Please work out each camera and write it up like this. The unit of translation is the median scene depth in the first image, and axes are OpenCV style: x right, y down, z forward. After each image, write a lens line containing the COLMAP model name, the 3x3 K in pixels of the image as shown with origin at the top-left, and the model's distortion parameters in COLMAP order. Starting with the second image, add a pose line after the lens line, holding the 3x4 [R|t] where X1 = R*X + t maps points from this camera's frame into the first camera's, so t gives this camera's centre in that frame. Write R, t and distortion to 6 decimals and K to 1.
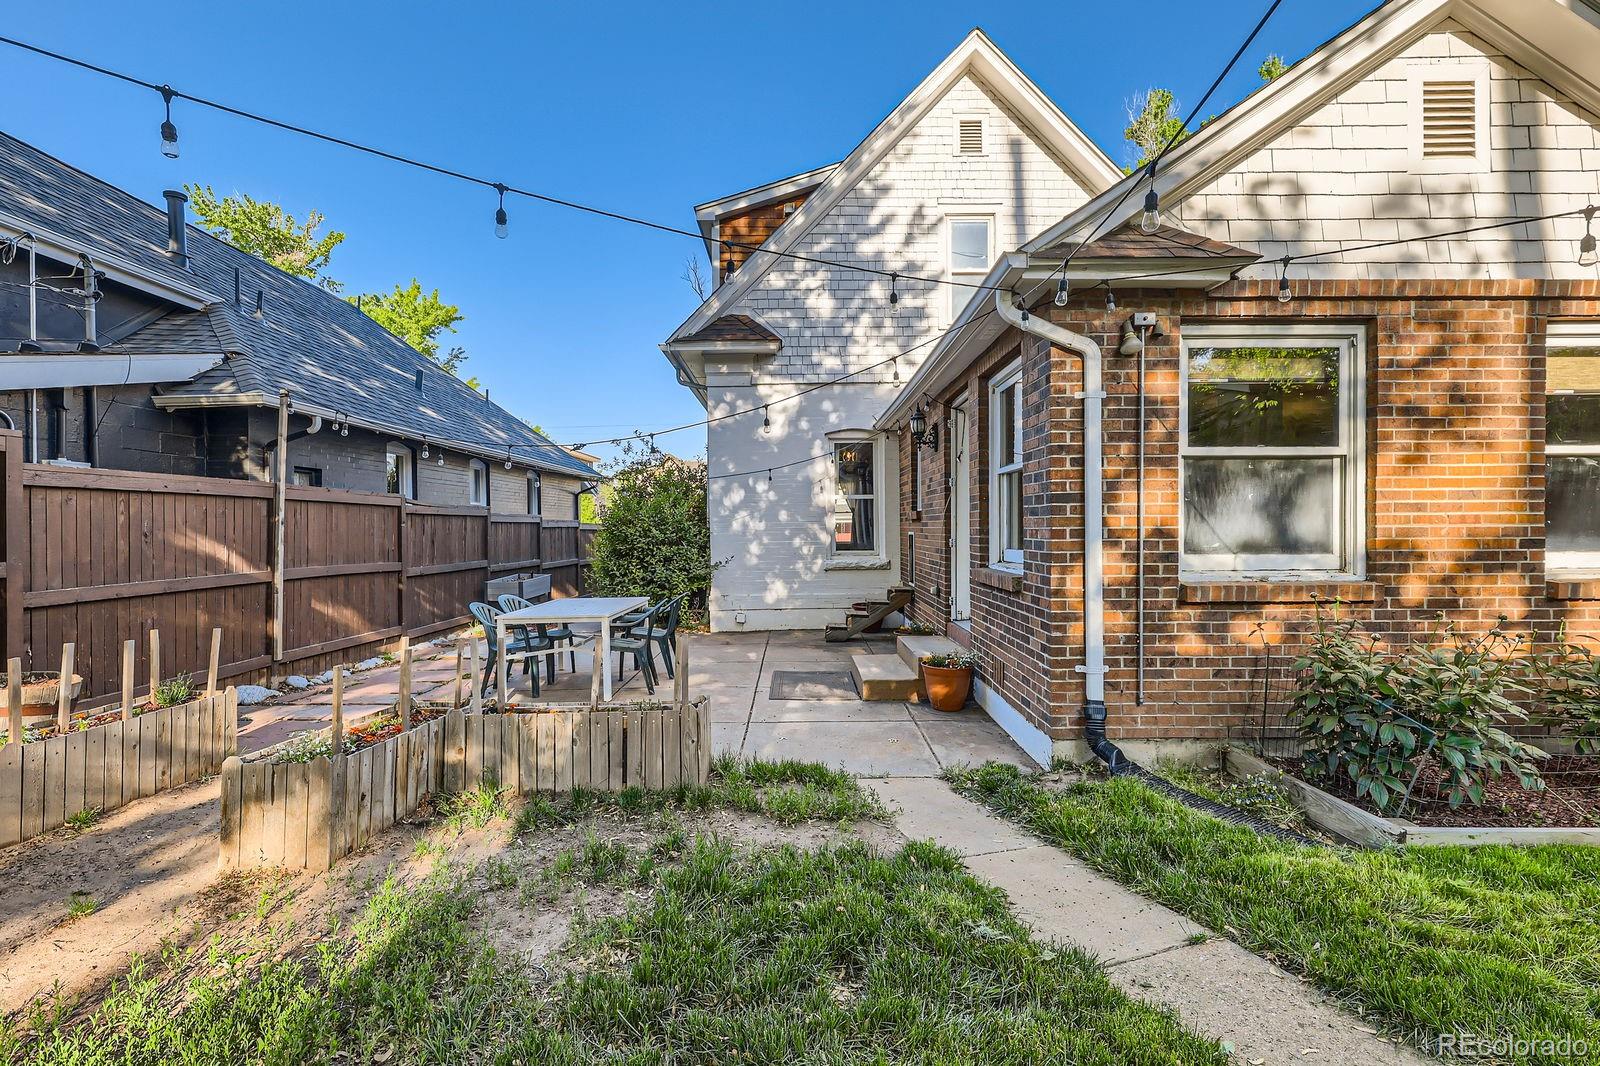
lens RADIAL K [[745.6, 0, 796.5], [0, 745.6, 537.6], [0, 0, 1]] dist [0.003286, -0.000467]
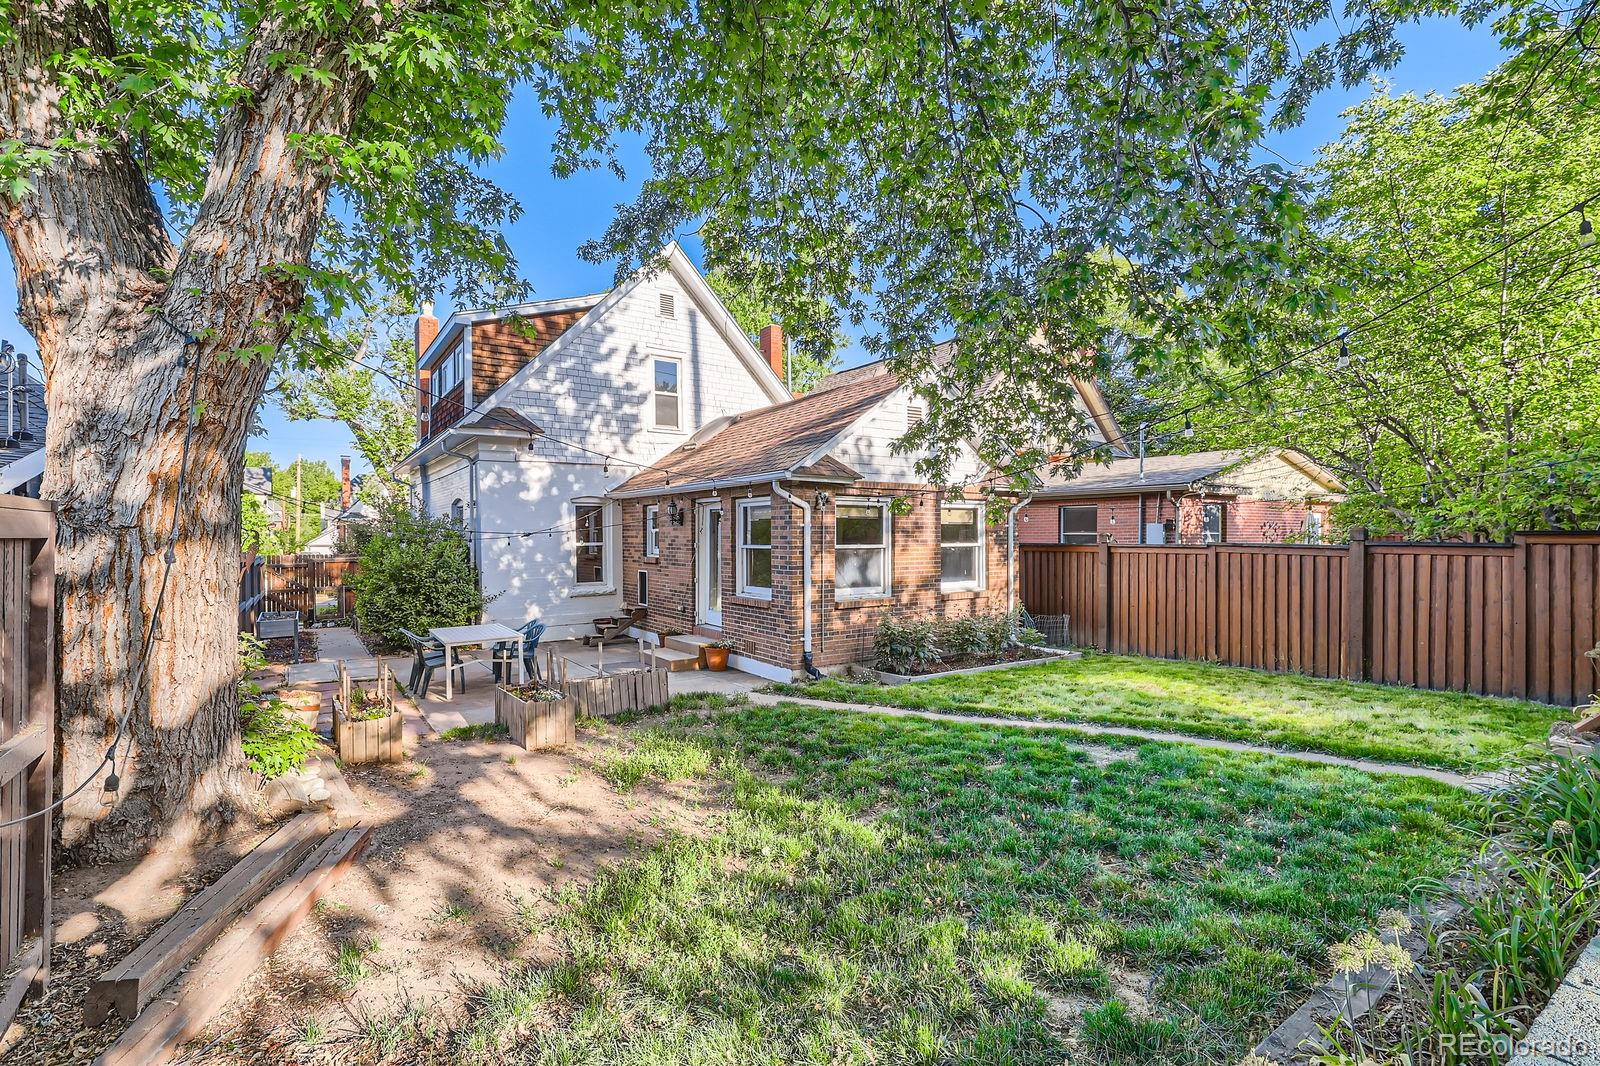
lens RADIAL K [[726.3, 0, 808.9], [0, 726.3, 539.7], [0, 0, 1]] dist [0.007462, -0.000559]
pose [[0.821432, 0.001629, 0.570305, -0.623691], [0.004795, 0.999941, -0.009762, -0.079657], [-0.570287, 0.010754, 0.821375, -0.621695]]
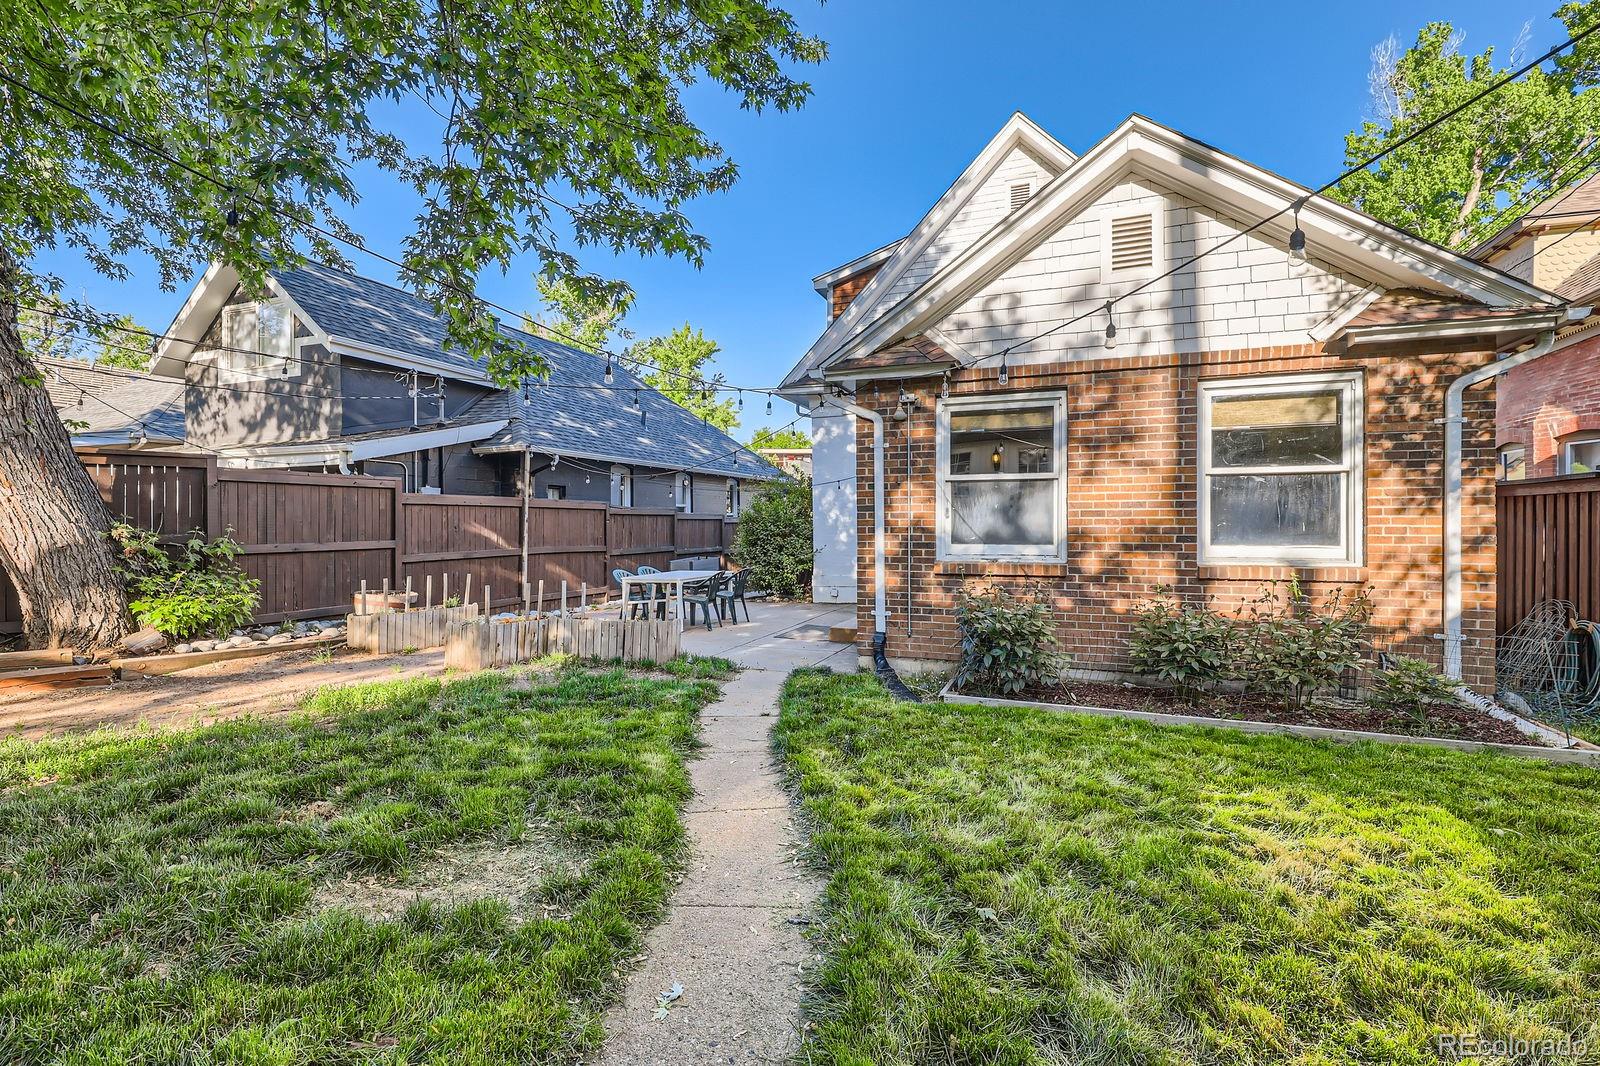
lens RADIAL K [[741.5, 0, 800.0], [0, 741.5, 533.0], [0, 0, 1]] dist [0.007437, -0.000785]
pose [[0.931612, 0.007655, -0.363373, 0.548483], [-0.006808, 0.999970, 0.003611, -0.002226], [0.363390, -0.000891, 0.931637, -0.383943]]
